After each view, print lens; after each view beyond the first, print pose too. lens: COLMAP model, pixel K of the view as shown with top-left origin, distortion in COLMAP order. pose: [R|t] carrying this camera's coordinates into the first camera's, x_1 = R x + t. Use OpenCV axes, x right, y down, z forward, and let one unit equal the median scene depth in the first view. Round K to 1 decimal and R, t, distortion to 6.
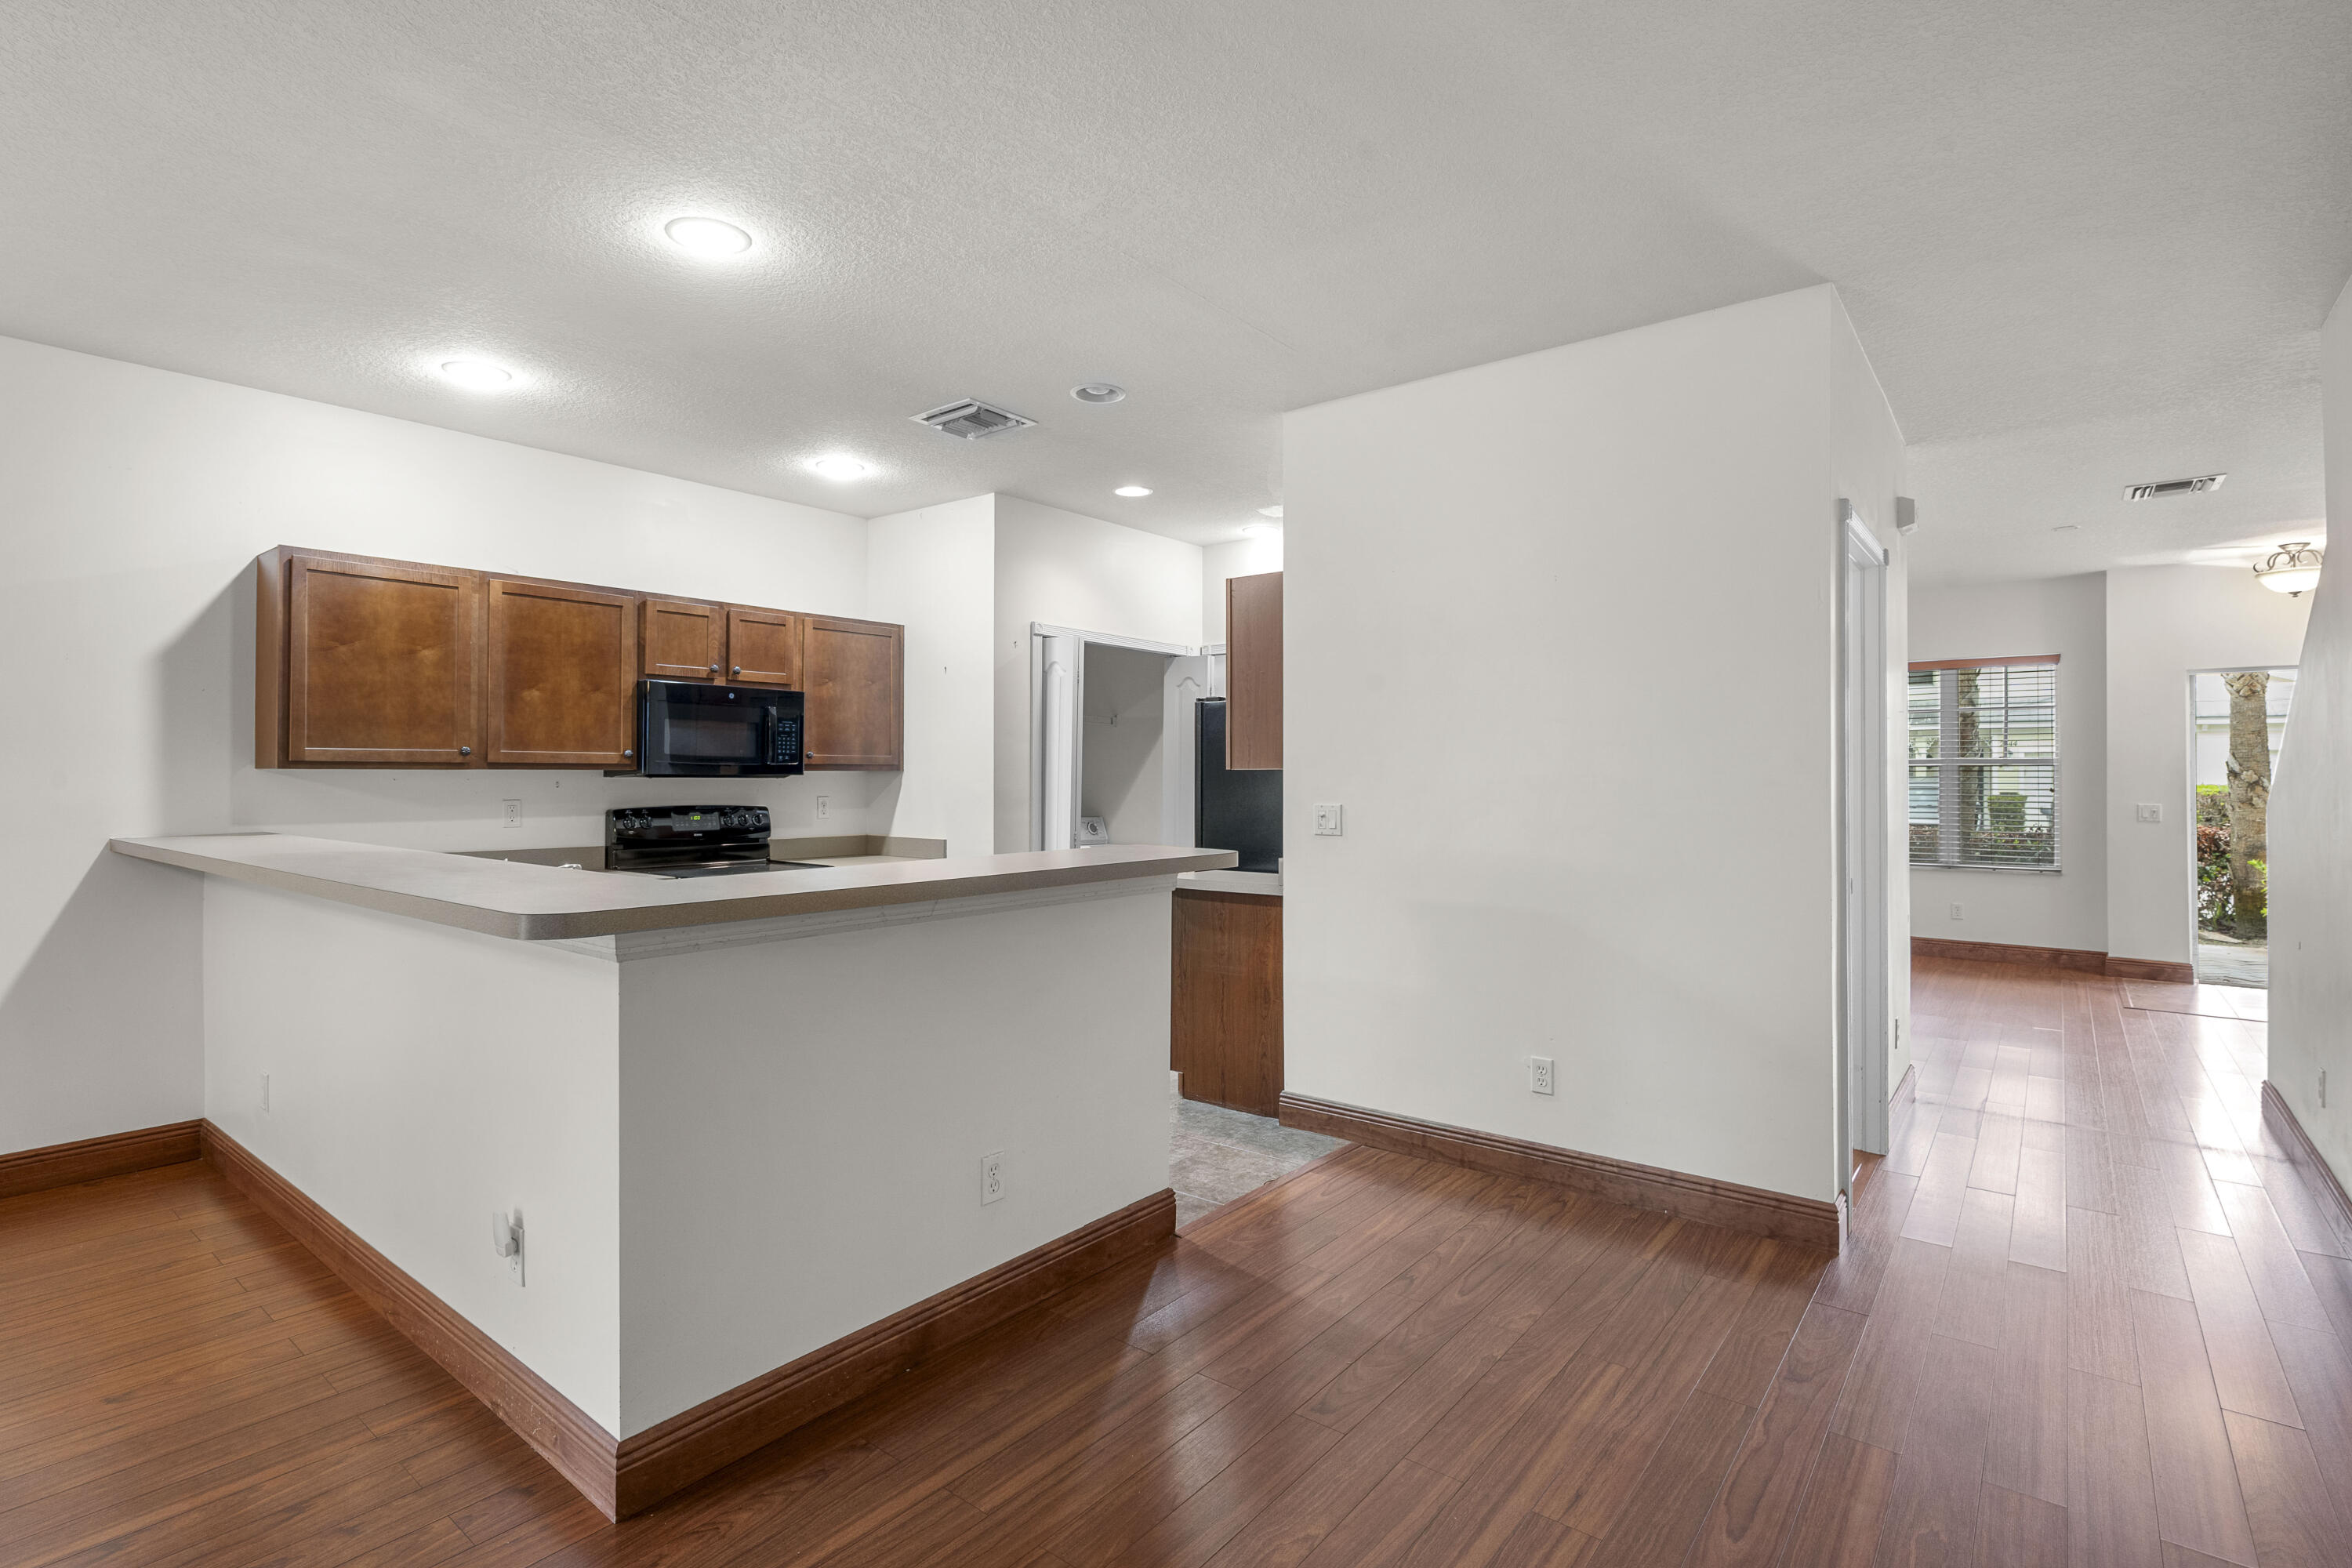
lens RADIAL K [[1156.1, 0, 1169.7], [0, 1156.1, 764.9], [0, 0, 1]] dist [0.004593, 0.000602]
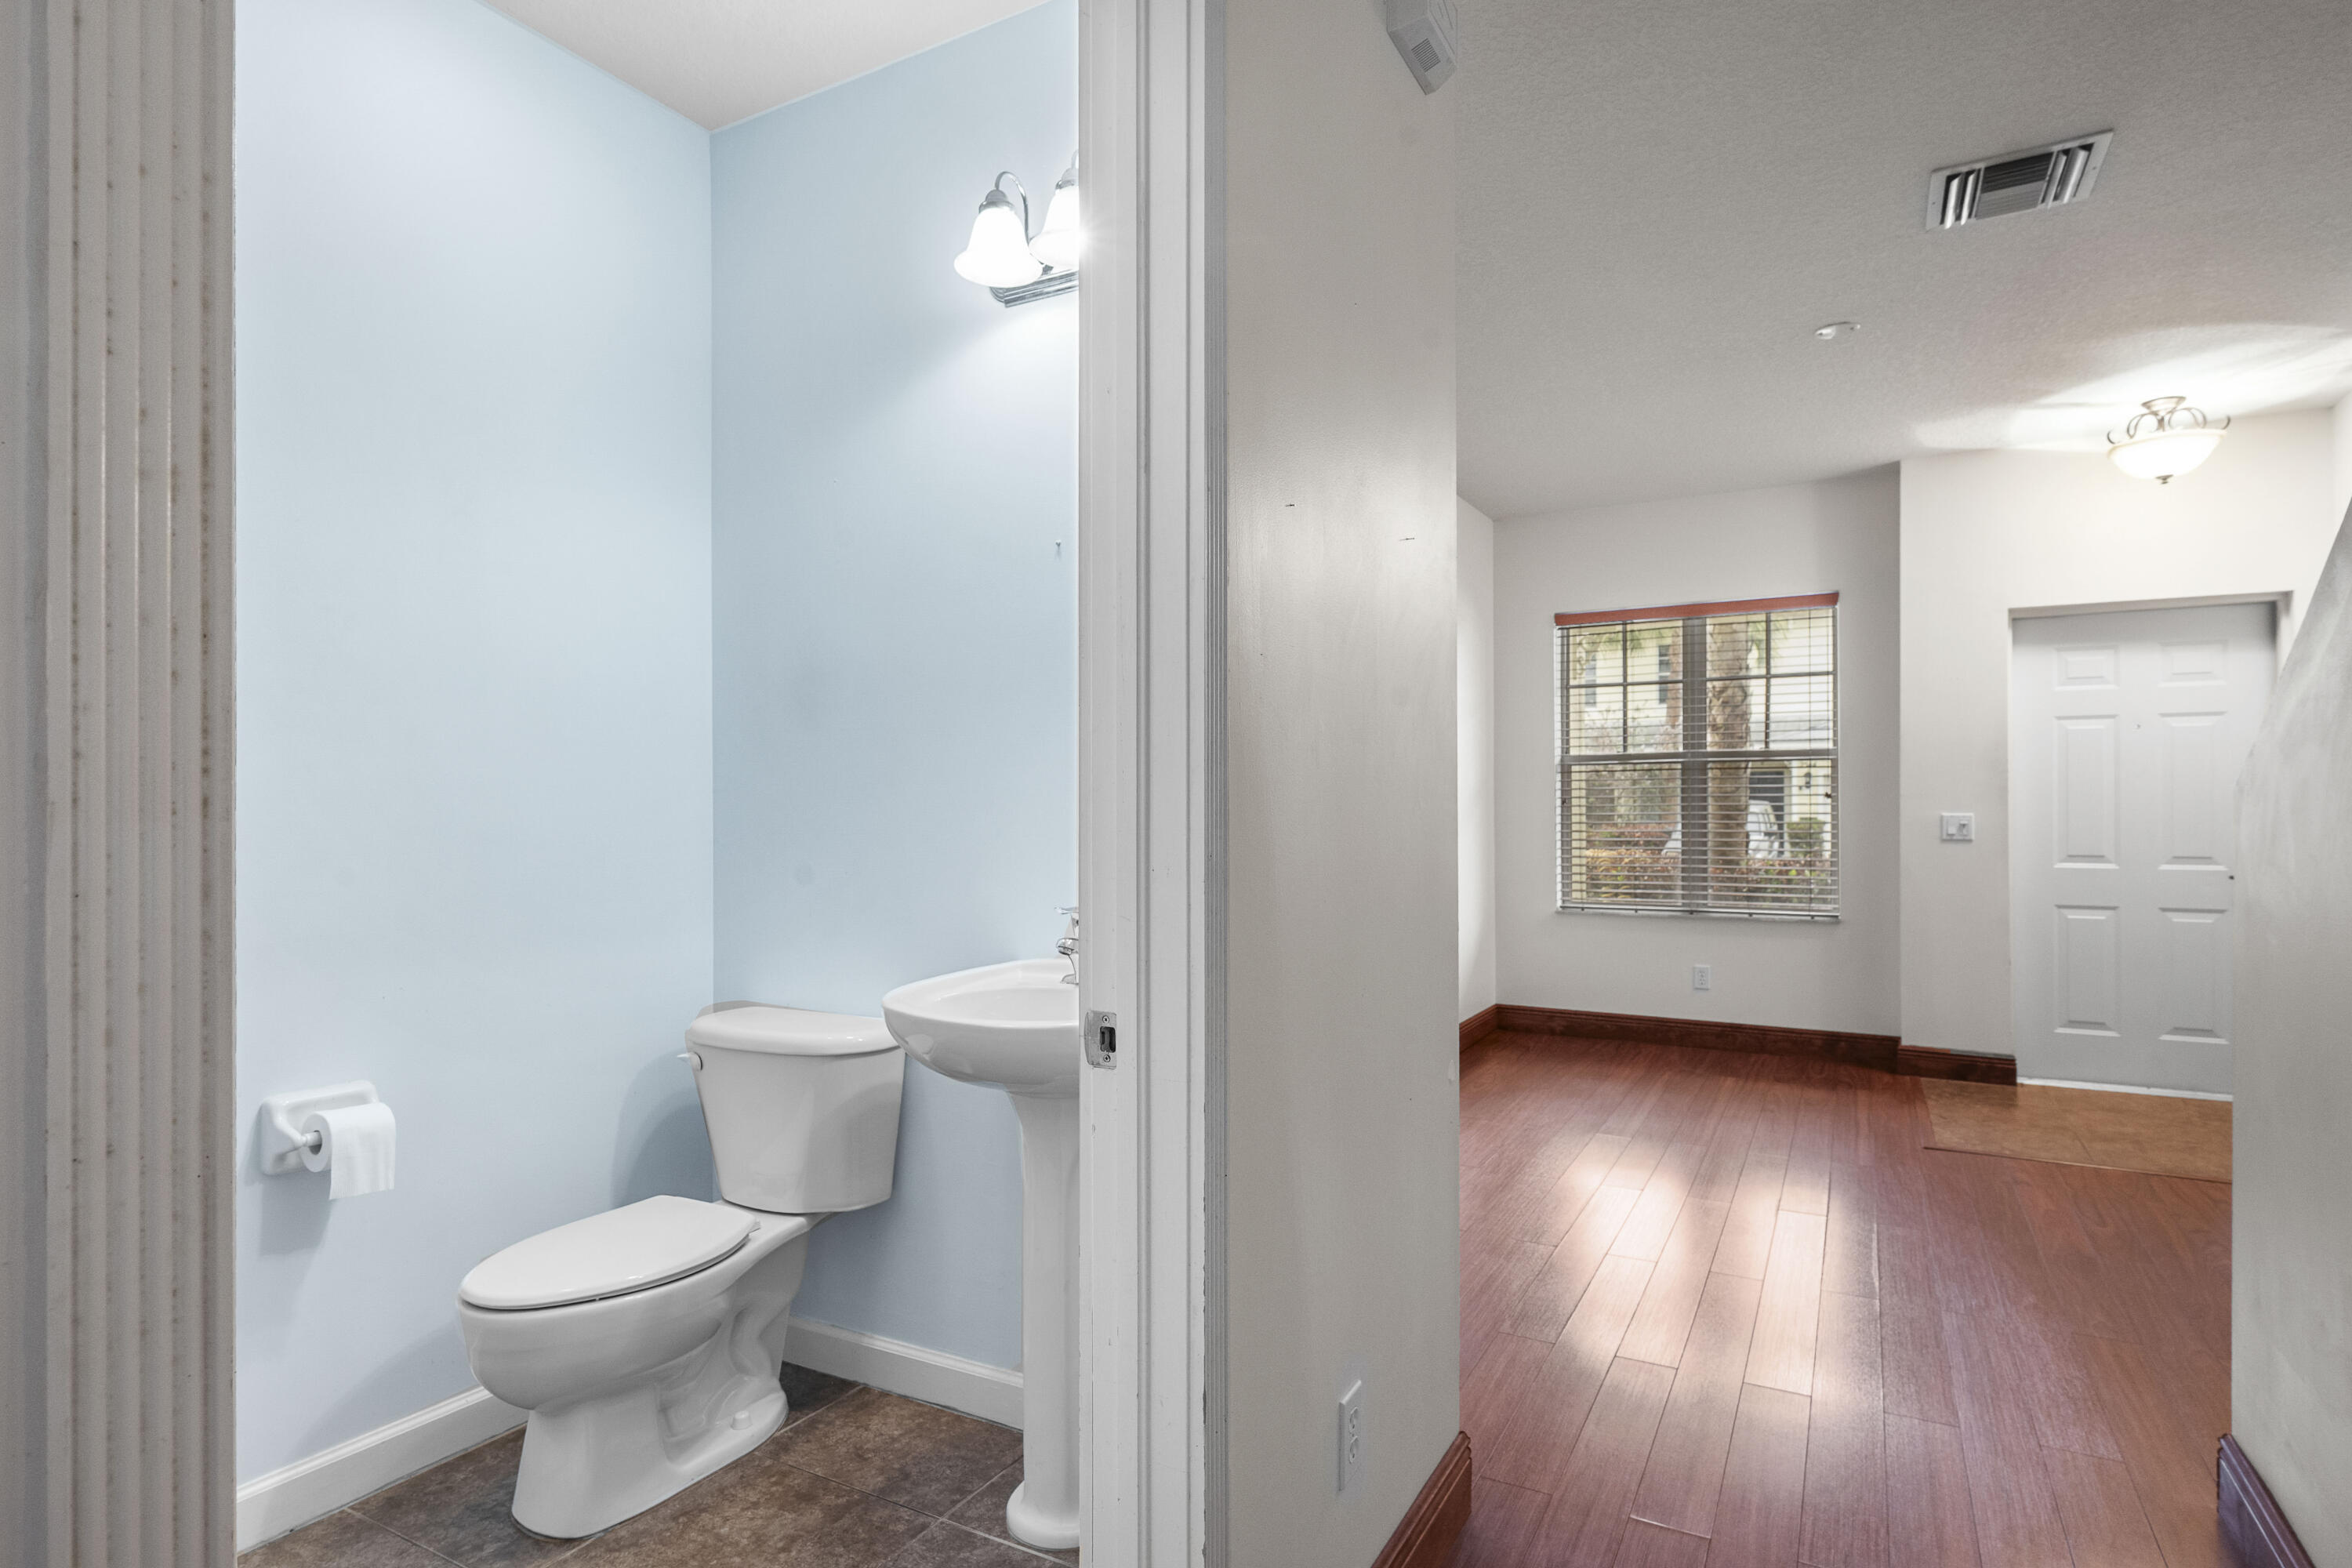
lens RADIAL K [[1226.6, 0, 1180.6], [0, 1226.6, 810.3], [0, 0, 1]] dist [0.000722, -0.001052]
pose [[0.989194, -0.005529, 0.146509, 0.492390], [0.004178, 0.999946, 0.009523, 0.037395], [-0.146554, -0.008808, 0.989164, 0.604496]]
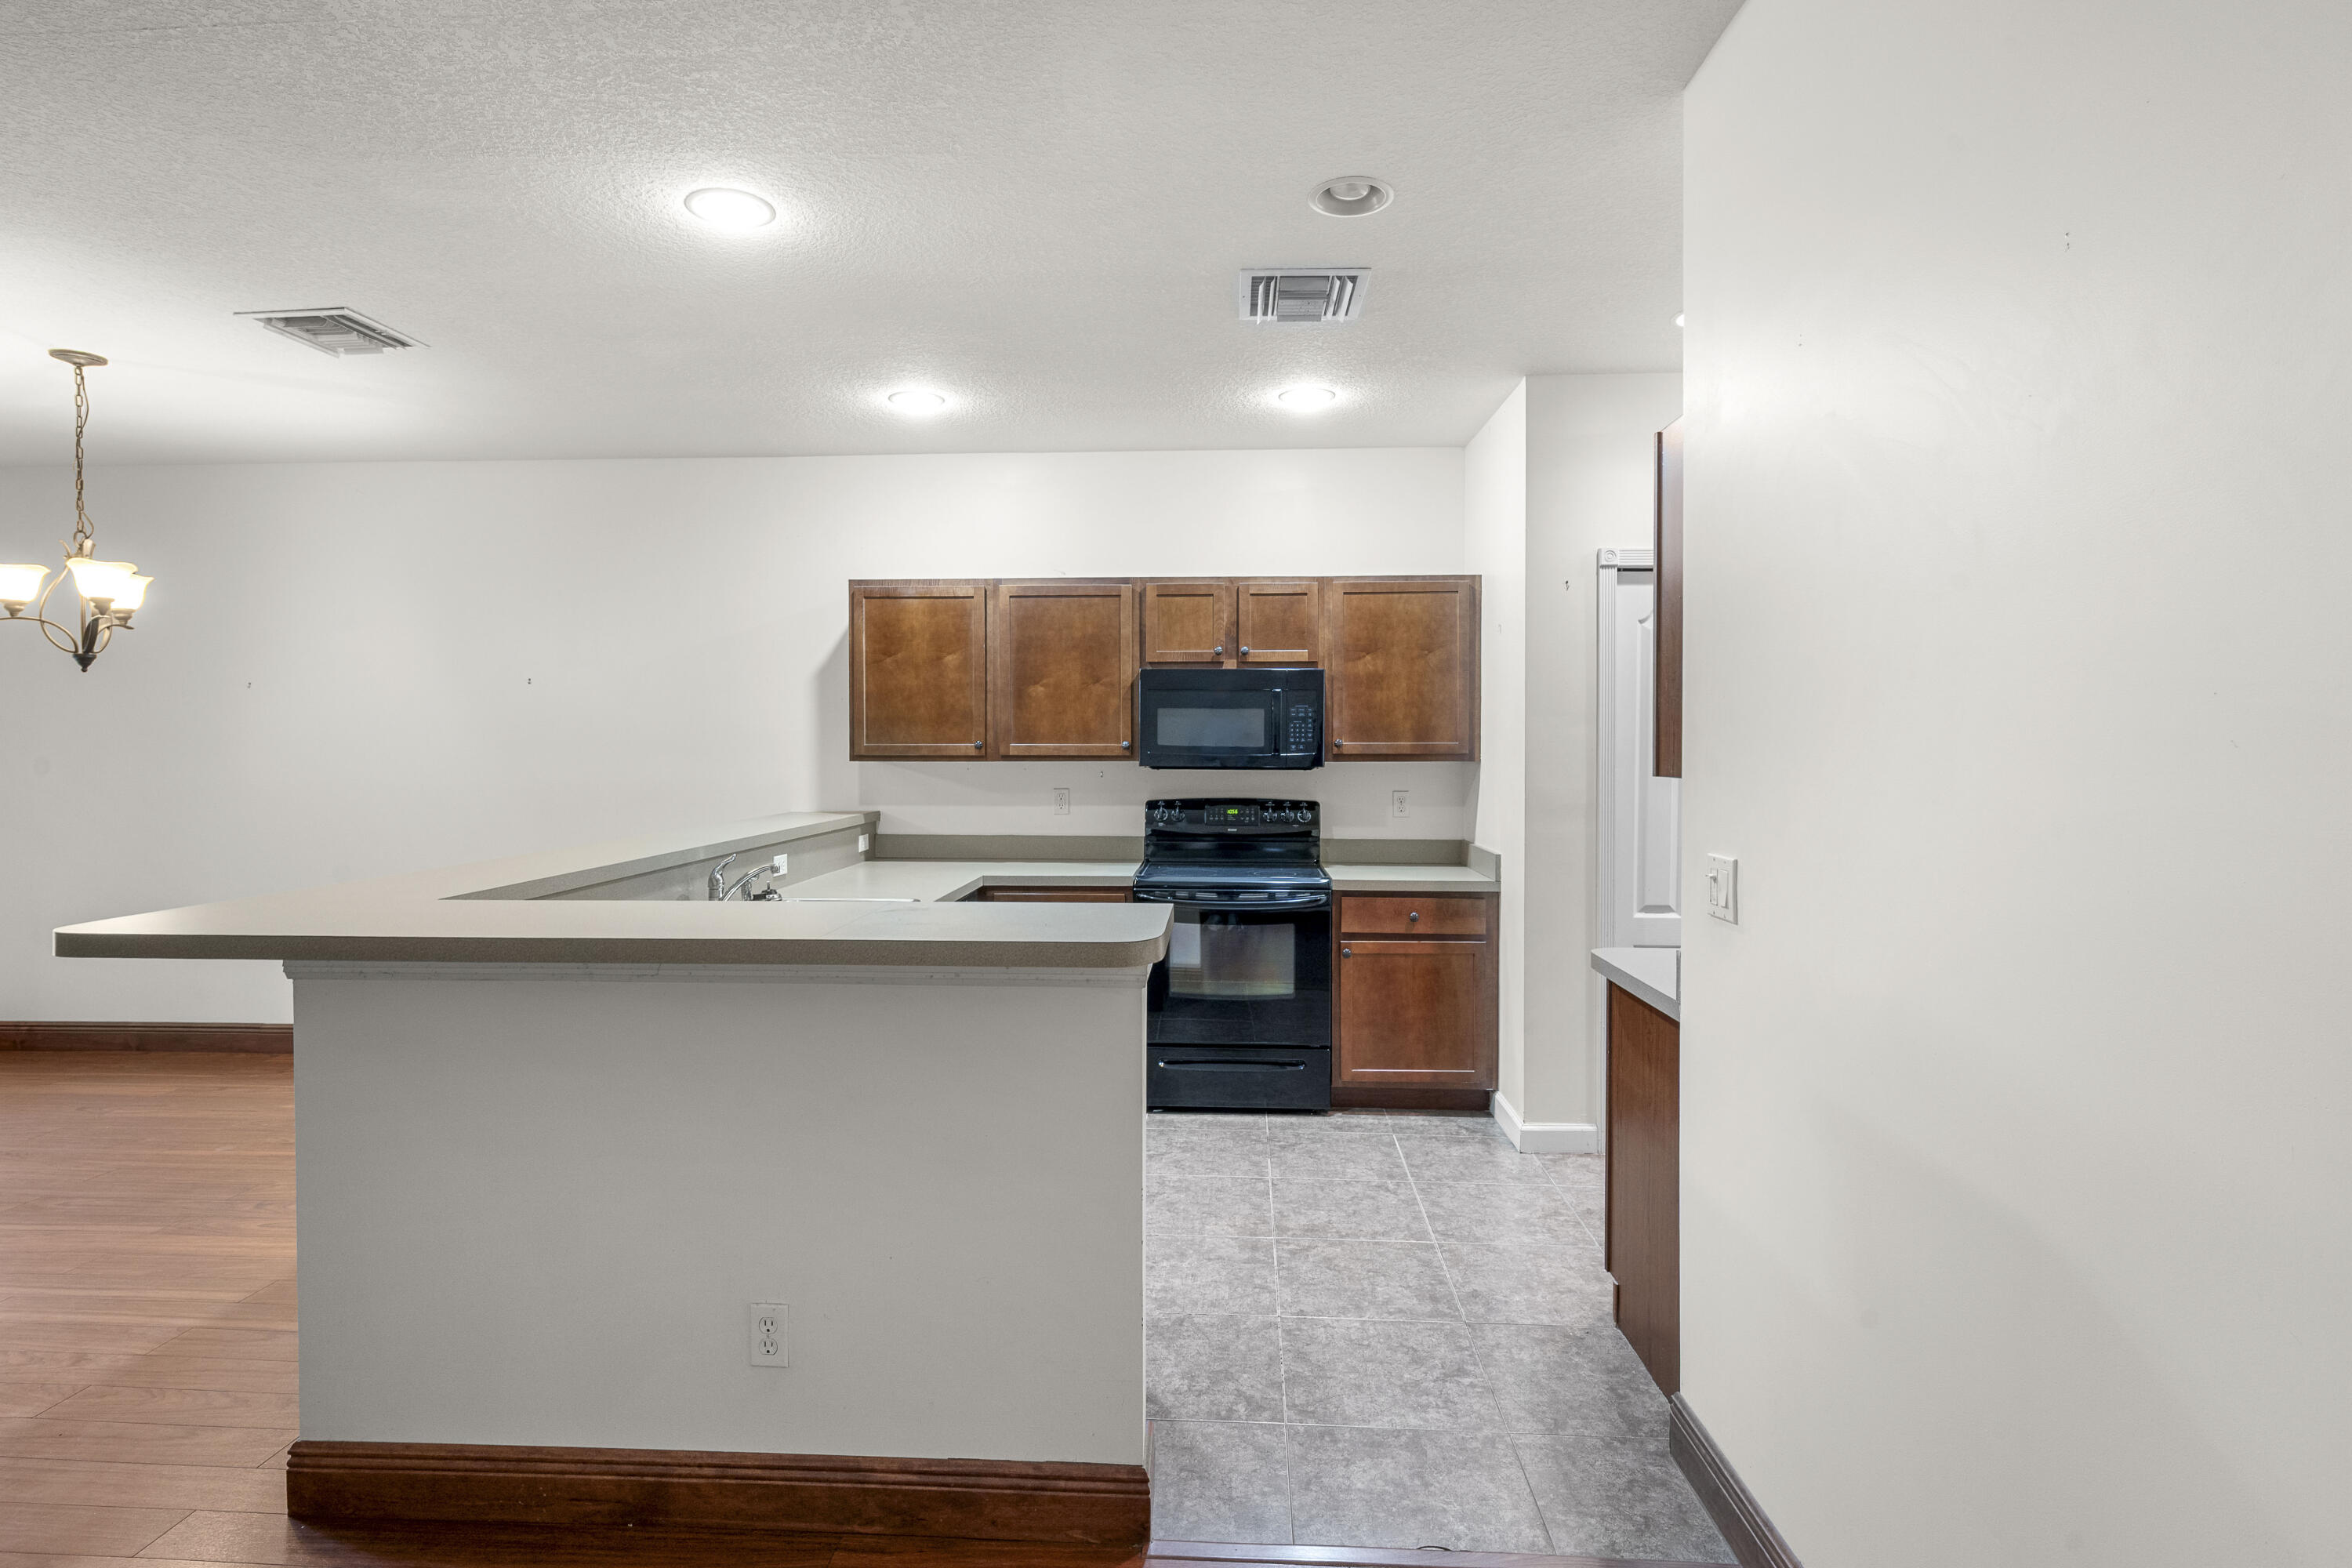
lens RADIAL K [[1156.1, 0, 1145.4], [0, 1156.1, 757.0], [0, 0, 1]] dist [0.004593, 0.000602]
pose [[0.568838, 0.009976, -0.822389, 0.365104], [0.008924, 0.999793, 0.018300, -0.017933], [0.822401, -0.017748, 0.568631, 0.473292]]
